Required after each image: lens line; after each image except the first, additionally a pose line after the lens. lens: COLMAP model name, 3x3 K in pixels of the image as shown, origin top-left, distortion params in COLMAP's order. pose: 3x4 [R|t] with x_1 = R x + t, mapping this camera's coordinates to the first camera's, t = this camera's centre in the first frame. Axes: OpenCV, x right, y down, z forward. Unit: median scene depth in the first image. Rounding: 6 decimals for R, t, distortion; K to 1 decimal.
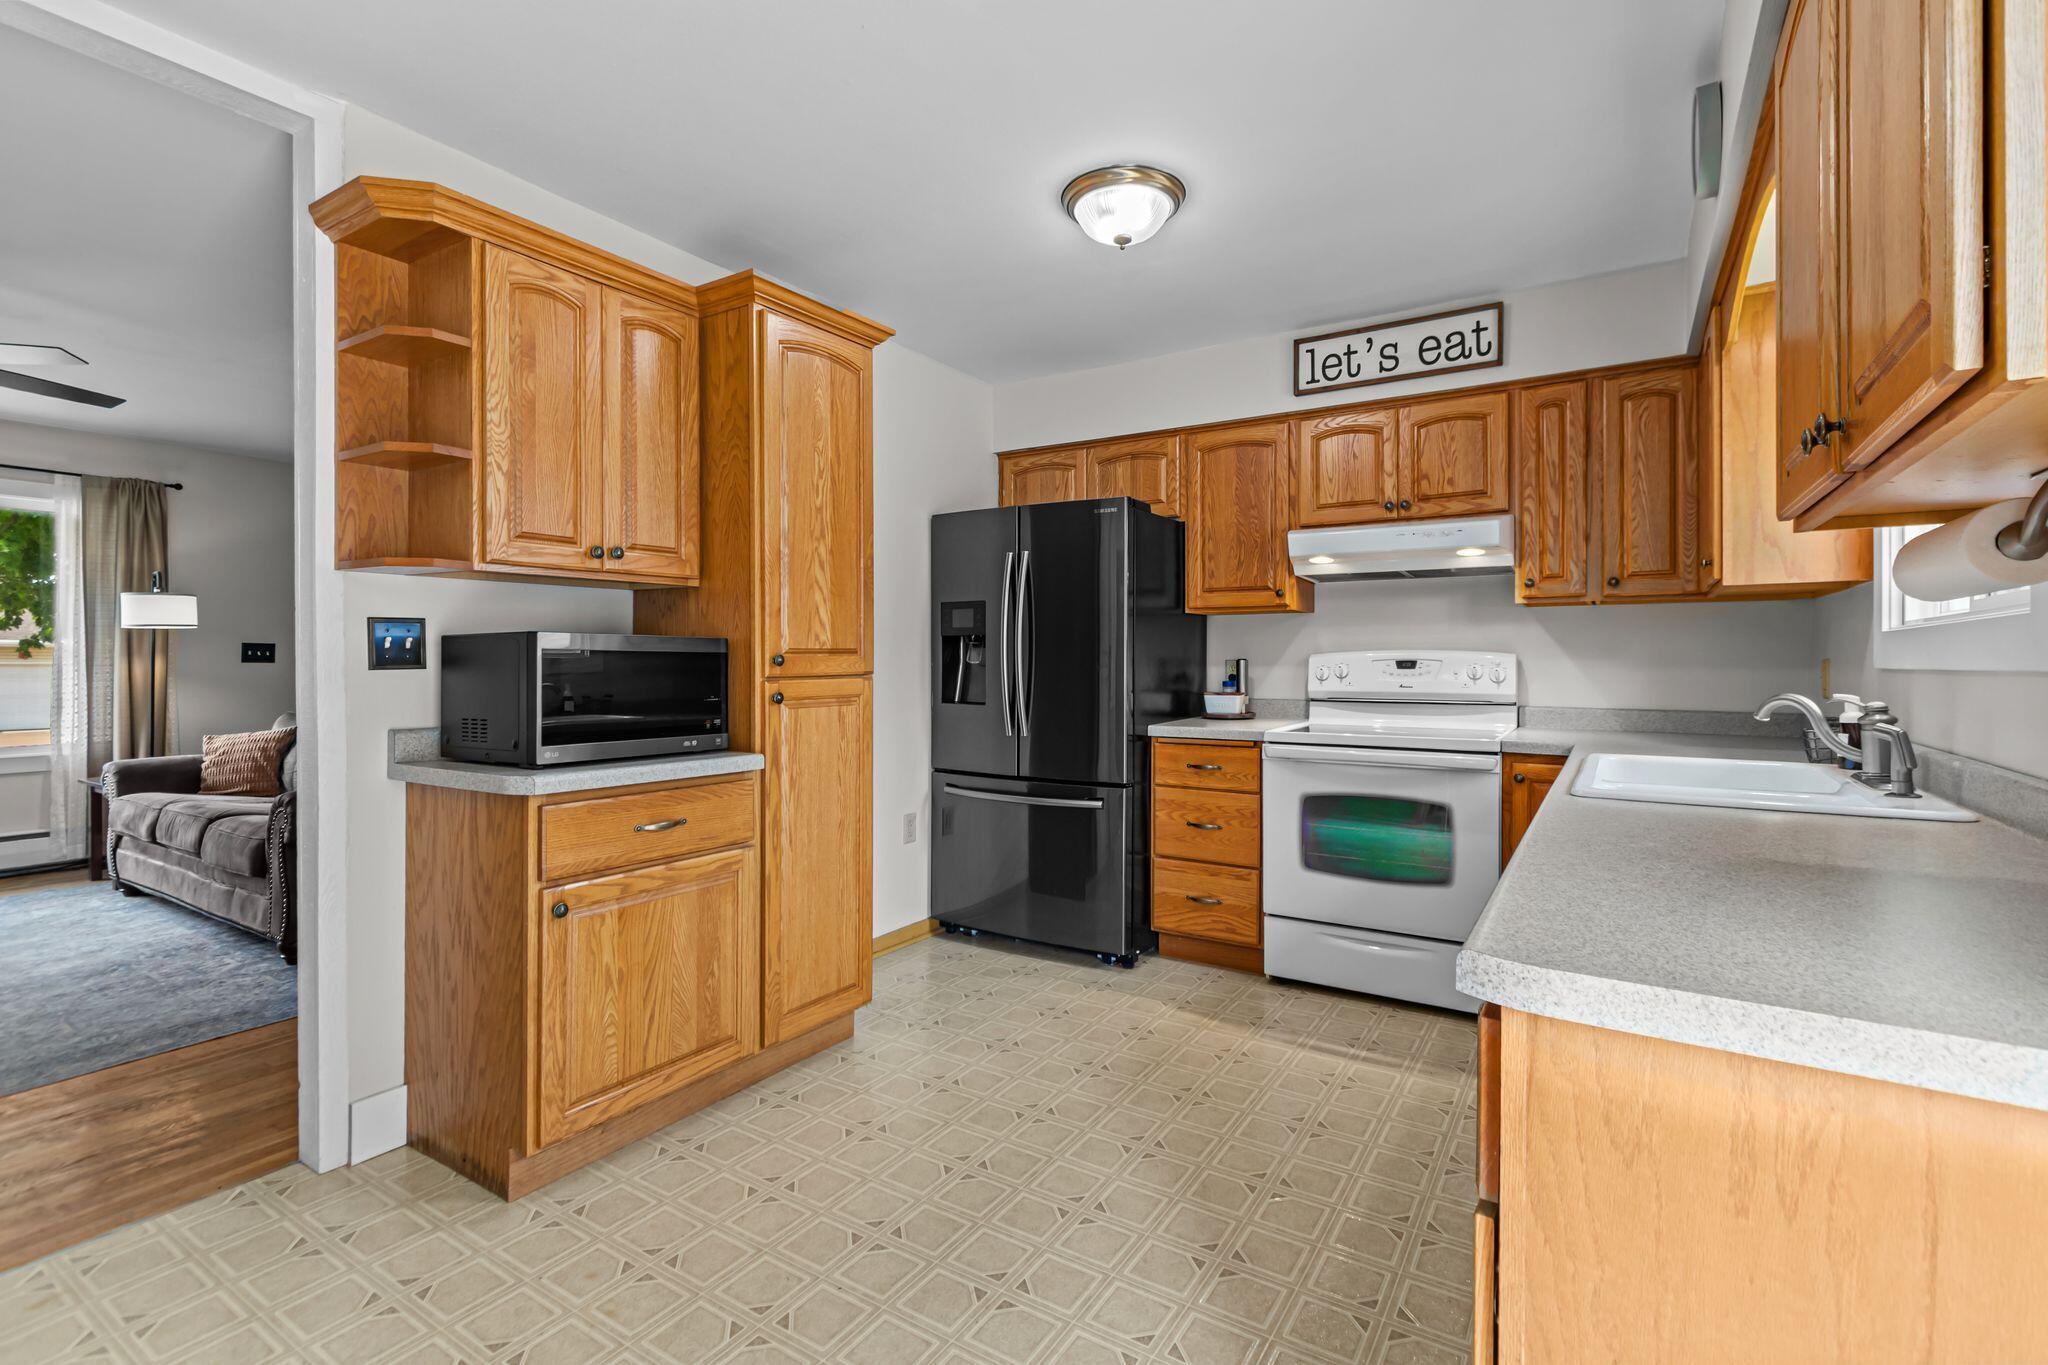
lens RADIAL K [[928.9, 0, 1028.6], [0, 928.9, 663.4], [0, 0, 1]] dist [0.001344, -0.000972]
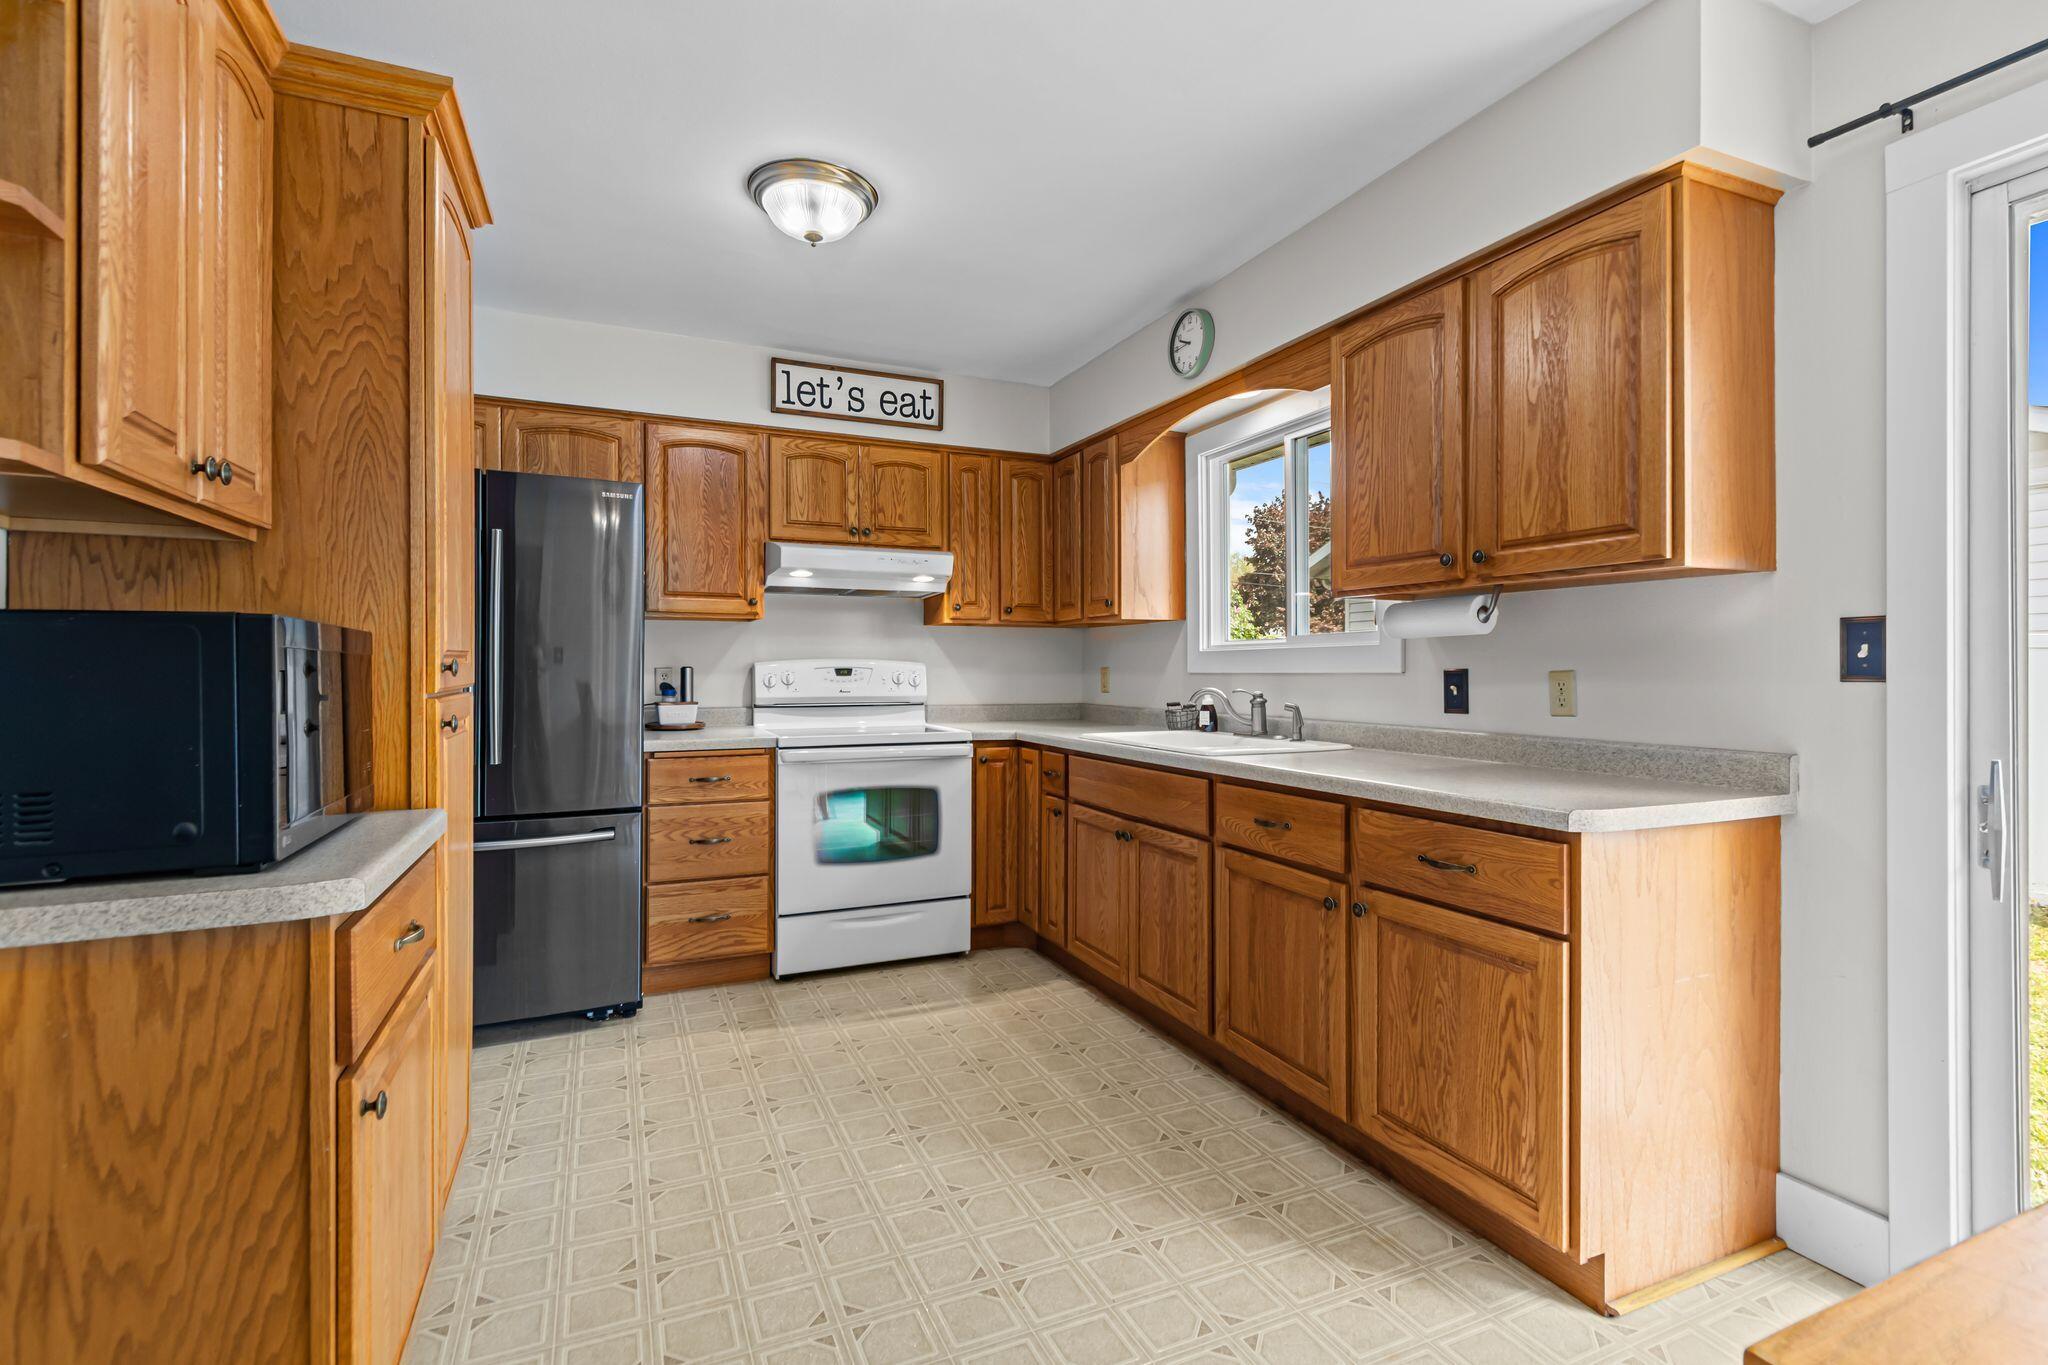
lens RADIAL K [[928.9, 0, 1029.7], [0, 928.9, 672.6], [0, 0, 1]] dist [0.001344, -0.000972]
pose [[0.550817, -0.003808, 0.834617, -0.441438], [0.003613, 0.999991, 0.002179, 0.000375], [-0.834618, 0.001815, 0.550826, 0.205416]]
